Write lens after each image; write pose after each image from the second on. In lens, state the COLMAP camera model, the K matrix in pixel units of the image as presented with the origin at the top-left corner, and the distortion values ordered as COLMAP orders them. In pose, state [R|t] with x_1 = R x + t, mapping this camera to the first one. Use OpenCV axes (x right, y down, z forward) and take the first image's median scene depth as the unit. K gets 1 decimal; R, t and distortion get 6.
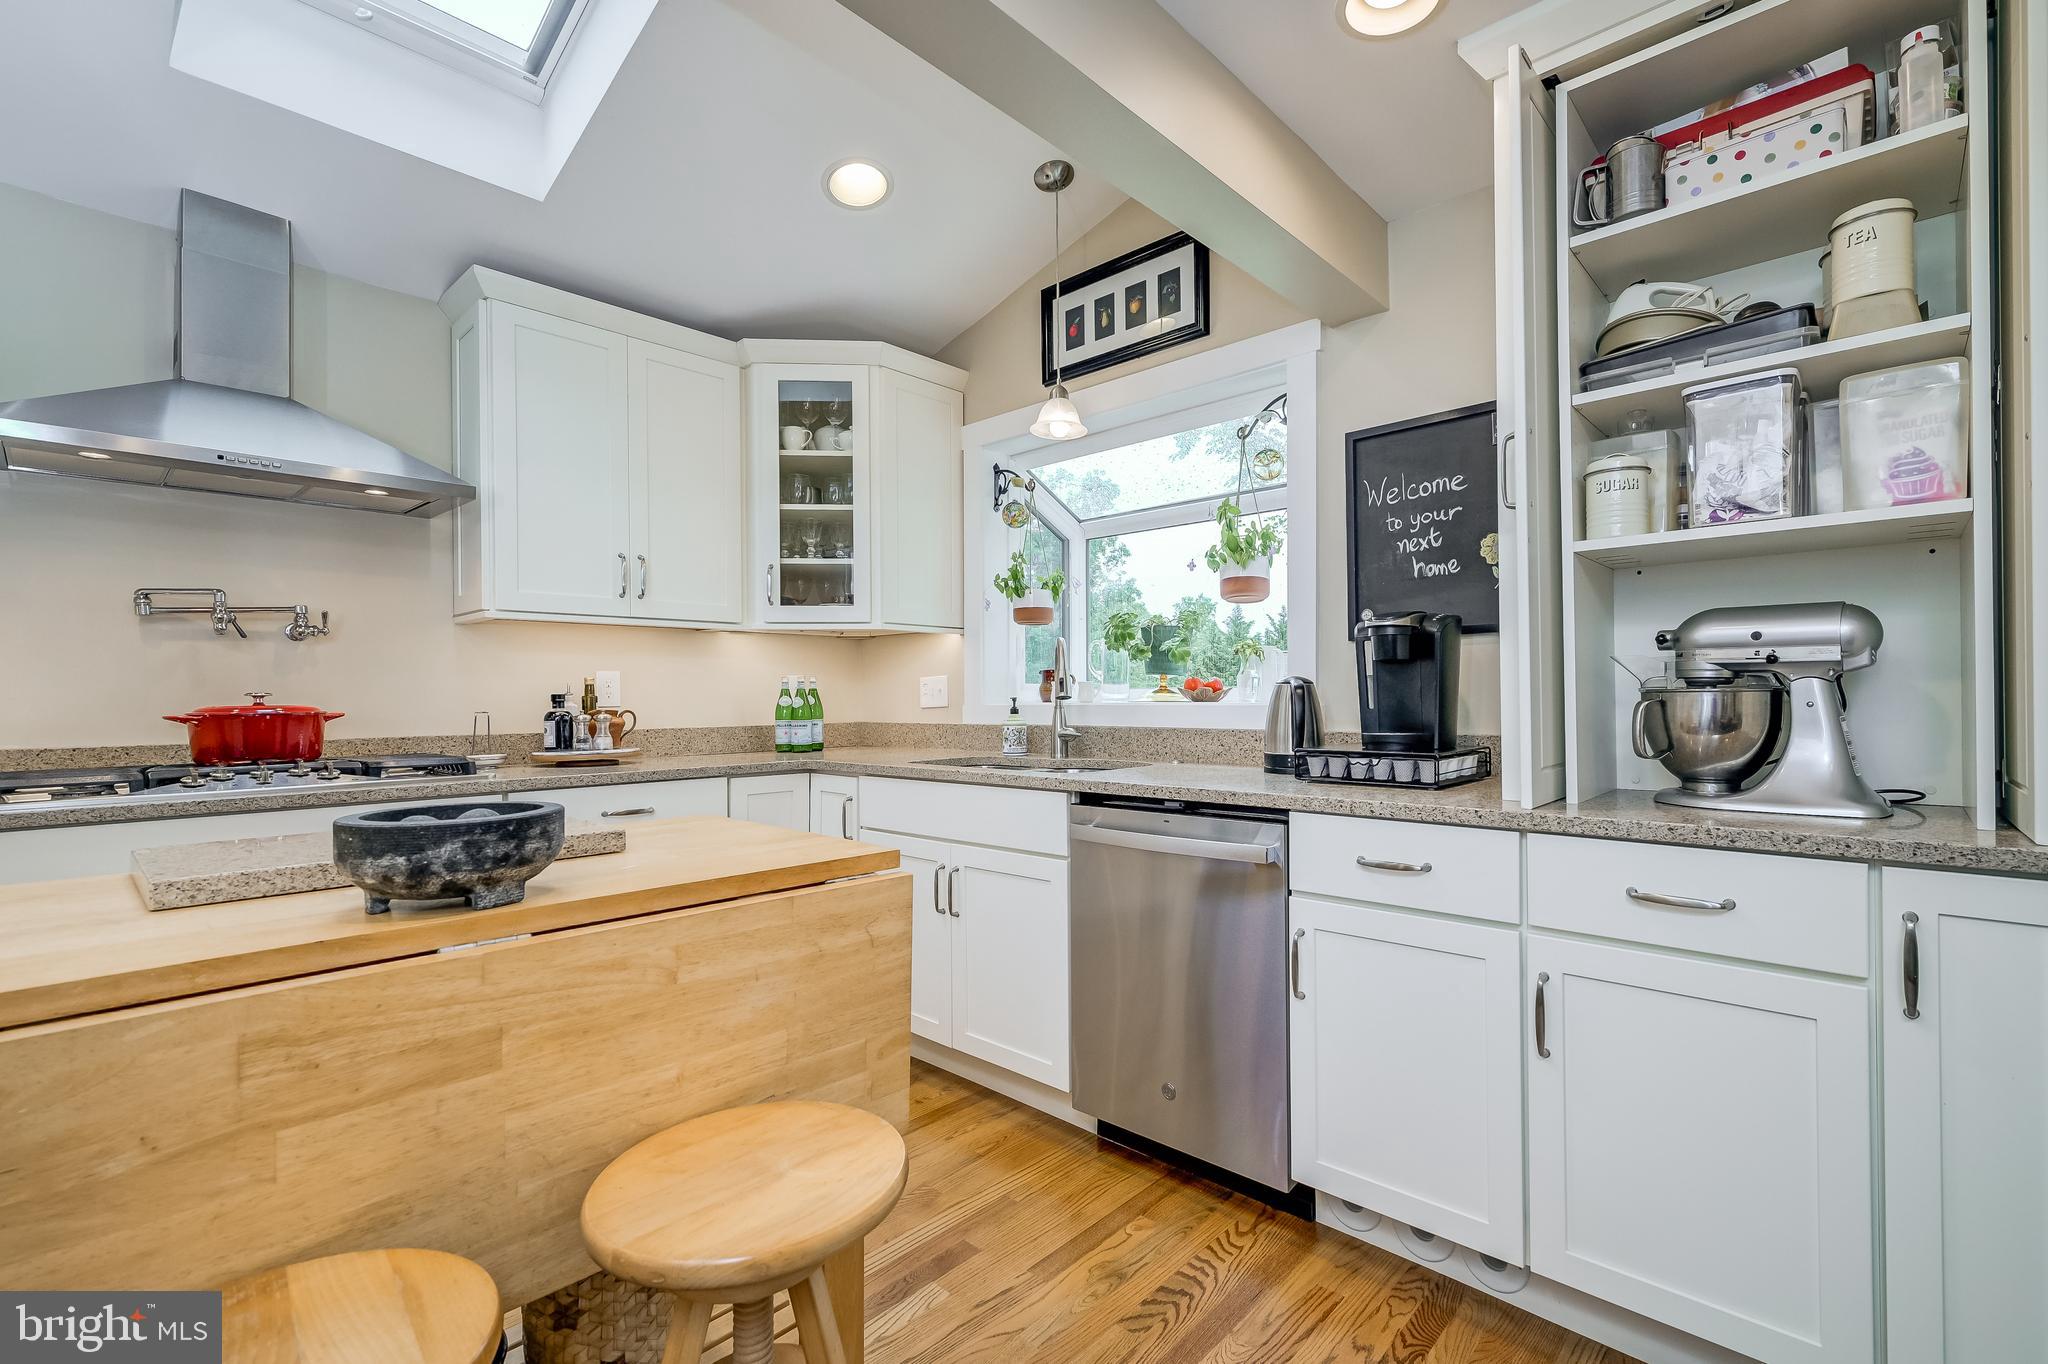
lens RADIAL K [[905.3, 0, 1093.5], [0, 905.3, 693.6], [0, 0, 1]] dist [0.004066, -0.000250]
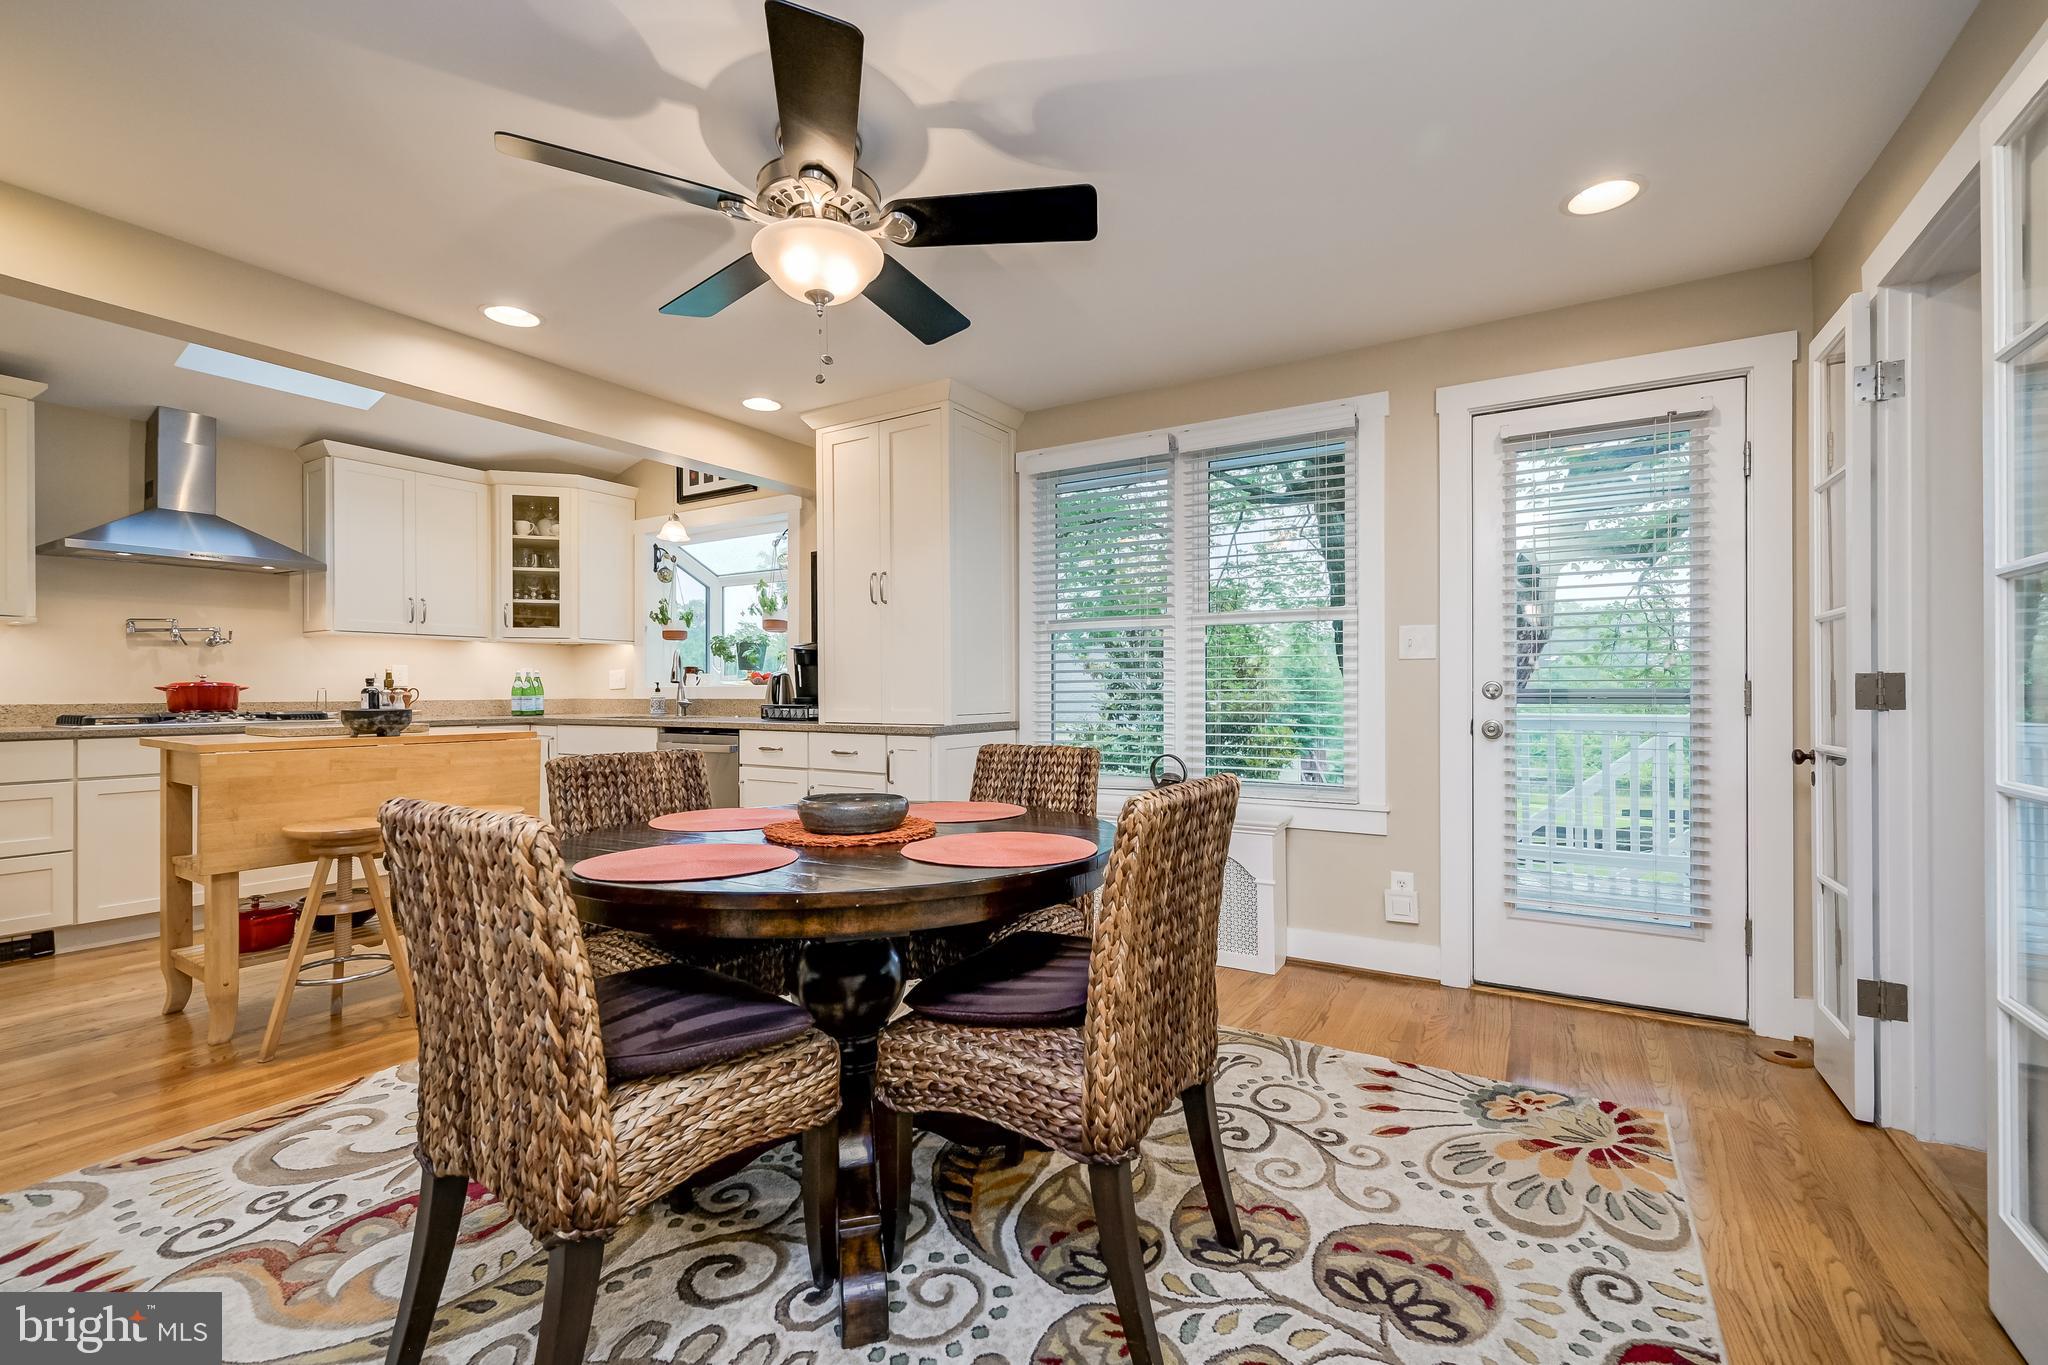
lens RADIAL K [[863.3, 0, 1025.3], [0, 863.3, 686.9], [0, 0, 1]] dist [0.001861, -0.000188]
pose [[0.986092, 0.005983, 0.166094, 0.381673], [-0.005599, 0.999980, -0.002781, 0.015304], [-0.166108, 0.001812, 0.986106, -0.865731]]
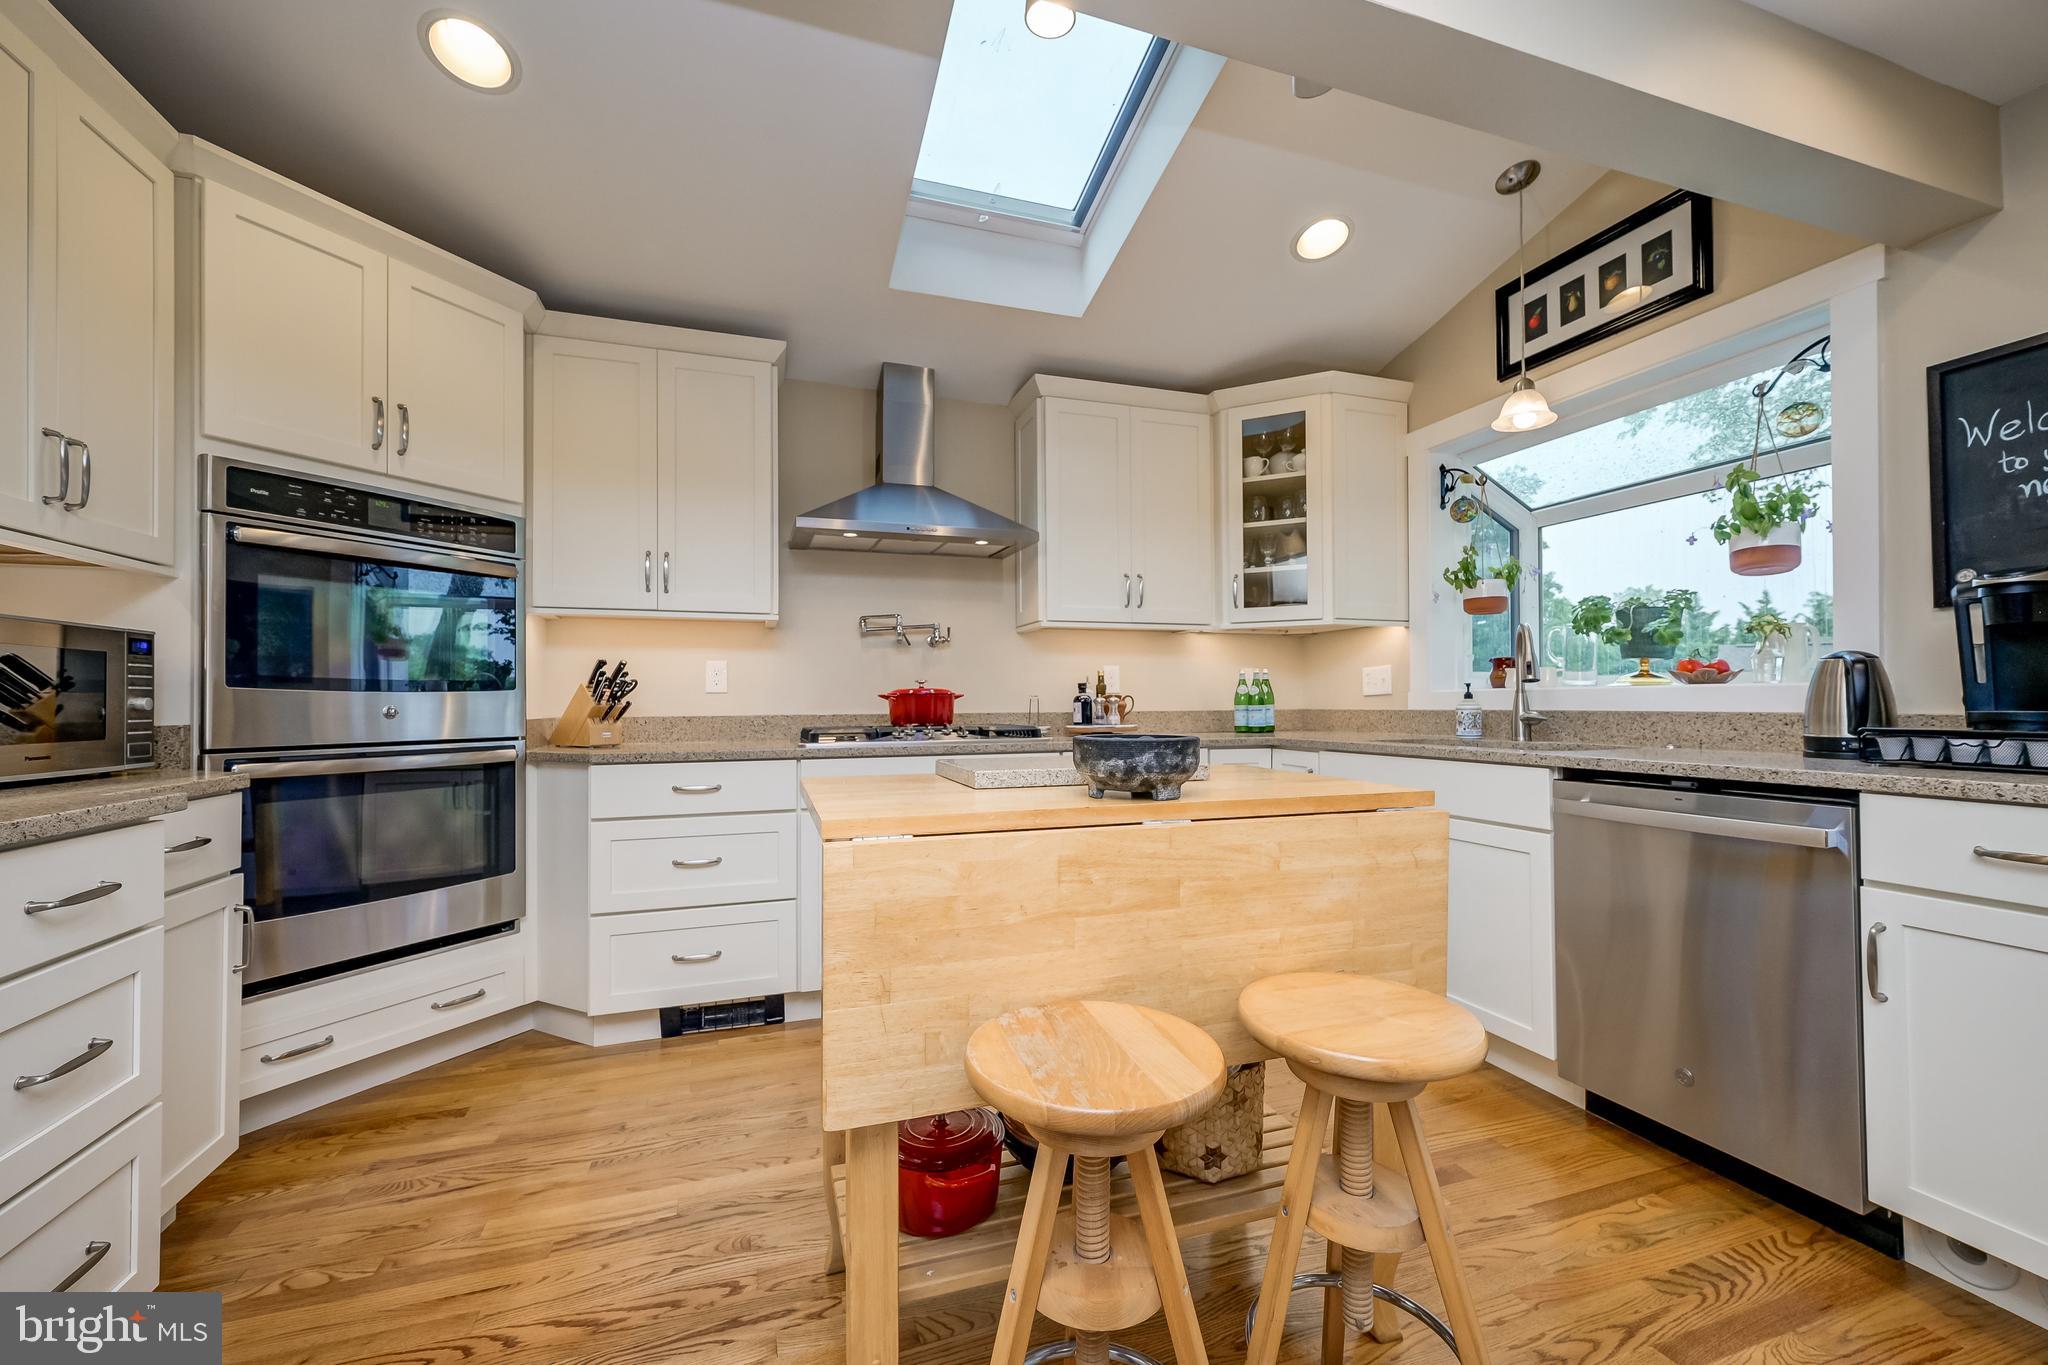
lens RADIAL K [[820.3, 0, 1024.1], [0, 820.3, 689.6], [0, 0, 1]] dist [0.004582, 0.000164]
pose [[0.865755, -0.004663, -0.500446, -0.064142], [0.000218, 0.999960, -0.008940, 0.022526], [0.500467, 0.007631, 0.865722, -0.092309]]
